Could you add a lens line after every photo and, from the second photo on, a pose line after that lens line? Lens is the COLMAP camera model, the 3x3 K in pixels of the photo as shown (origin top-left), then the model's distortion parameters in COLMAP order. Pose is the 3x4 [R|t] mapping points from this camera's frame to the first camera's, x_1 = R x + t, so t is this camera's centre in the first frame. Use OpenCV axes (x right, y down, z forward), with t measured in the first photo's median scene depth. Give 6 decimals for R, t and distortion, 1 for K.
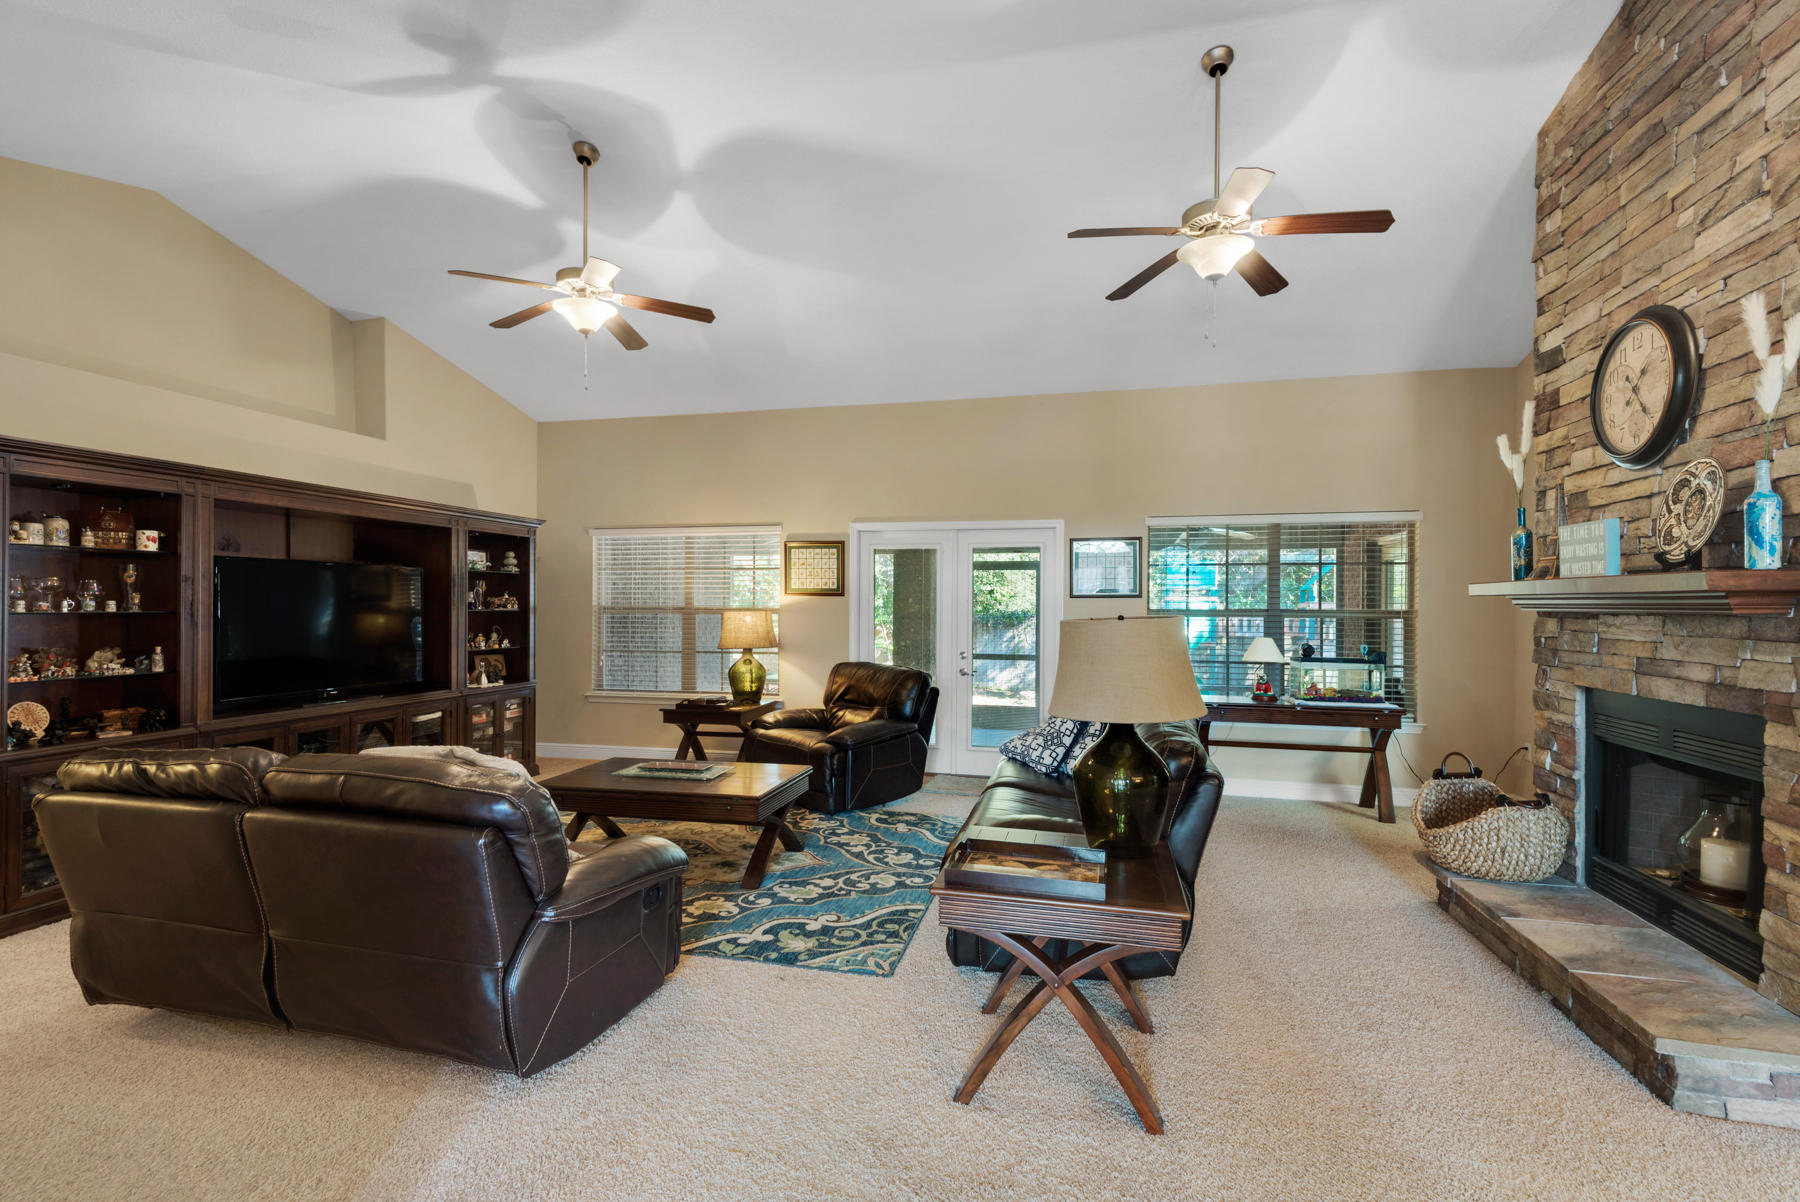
lens RADIAL K [[794.1, 0, 900.0], [0, 794.1, 601.0], [0, 0, 1]] dist [0.010589, -0.000713]
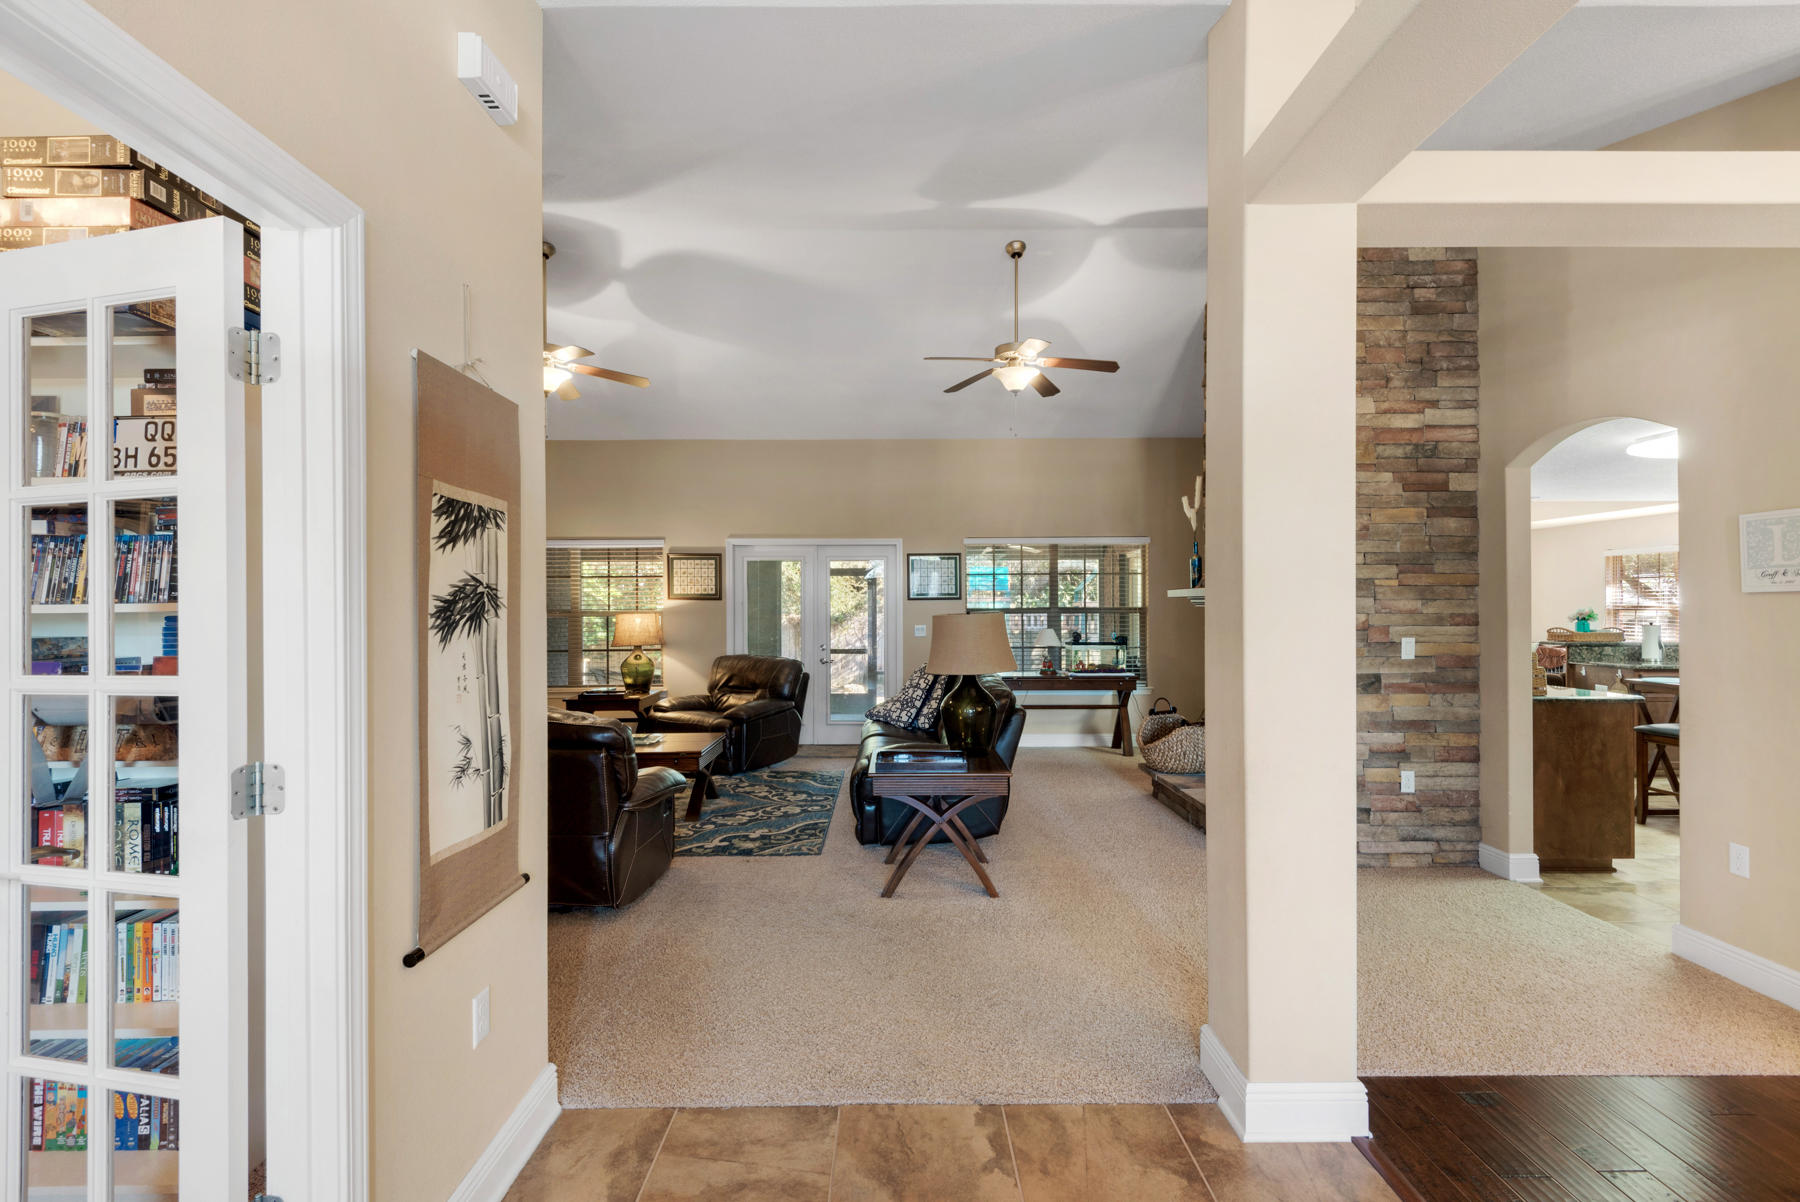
lens RADIAL K [[794.1, 0, 900.0], [0, 794.1, 601.0], [0, 0, 1]] dist [0.010589, -0.000713]
pose [[0.969739, -0.008533, 0.243993, -0.136228], [0.009117, 0.999958, -0.001268, -0.001455], [-0.243972, 0.003454, 0.969776, -0.293919]]
